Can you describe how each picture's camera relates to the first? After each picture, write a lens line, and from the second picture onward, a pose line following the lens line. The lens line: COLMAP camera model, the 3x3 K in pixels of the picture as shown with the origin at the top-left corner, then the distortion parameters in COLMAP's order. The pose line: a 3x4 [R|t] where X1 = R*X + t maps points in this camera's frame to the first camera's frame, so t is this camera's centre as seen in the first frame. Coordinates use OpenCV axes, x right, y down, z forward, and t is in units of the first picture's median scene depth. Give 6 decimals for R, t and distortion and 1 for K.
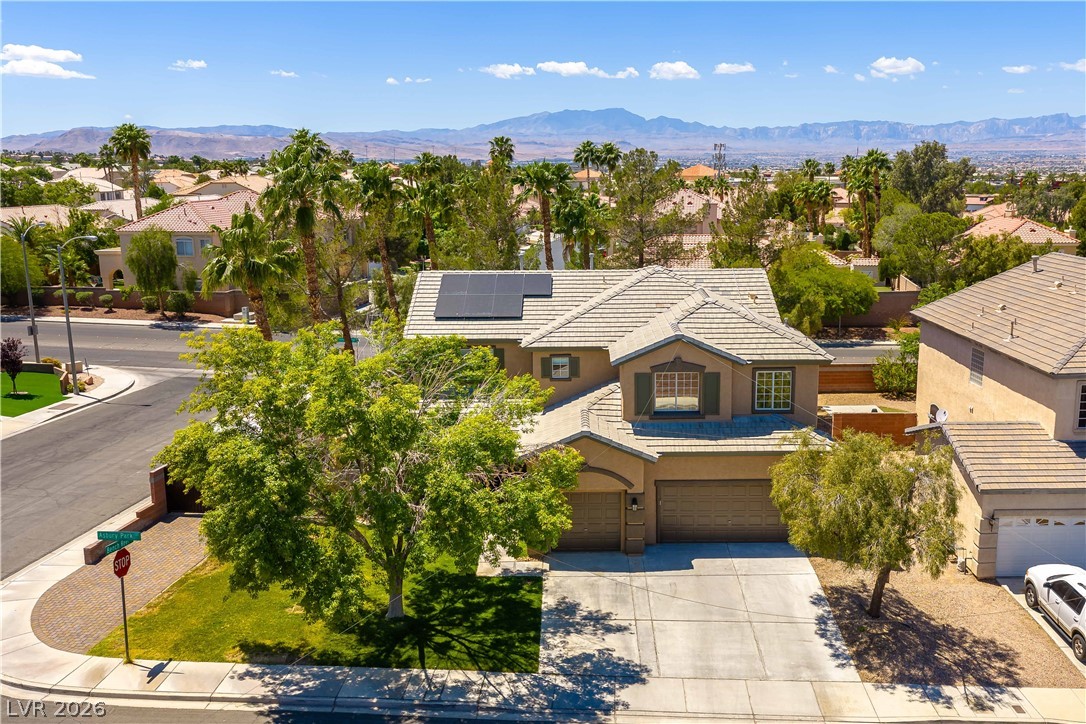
lens RADIAL K [[953.3, 0, 543.0], [0, 953.3, 362.0], [0, 0, 1]] dist [0.016126, 0.007336]
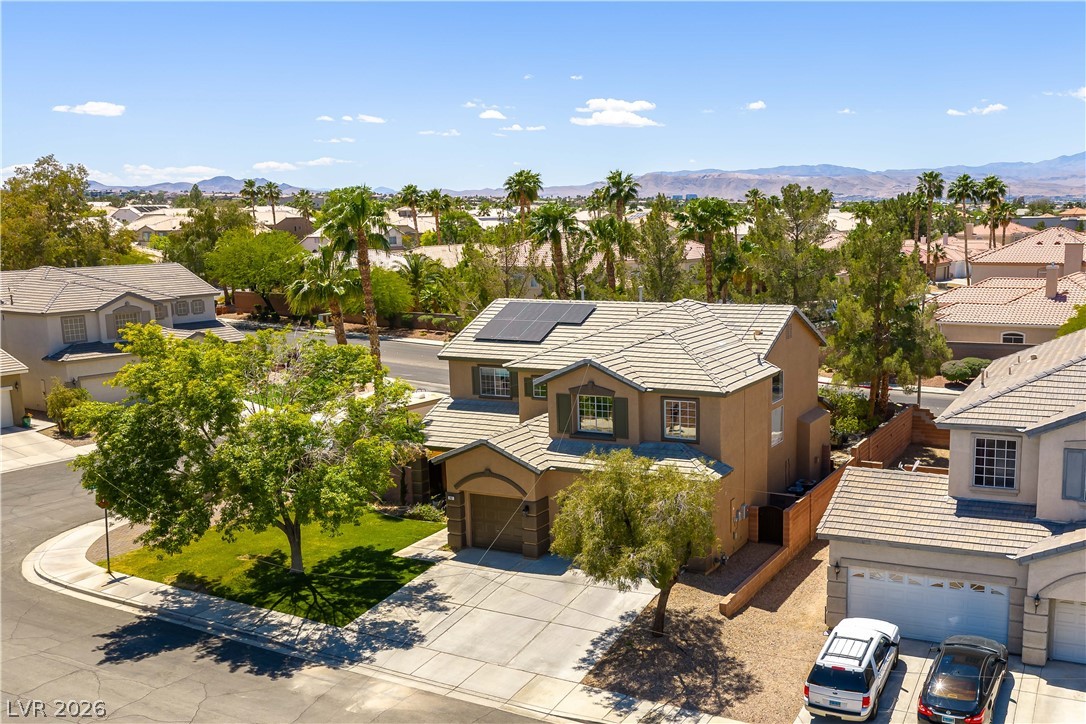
lens RADIAL K [[948.8, 0, 543.0], [0, 948.8, 418.4], [0, 0, 1]] dist [0.012979, 0.010165]
pose [[0.913046, 0.079619, -0.400011, 0.610819], [-0.072556, 0.996825, 0.032797, 0.006600], [0.401352, -0.000922, 0.915923, 0.010769]]
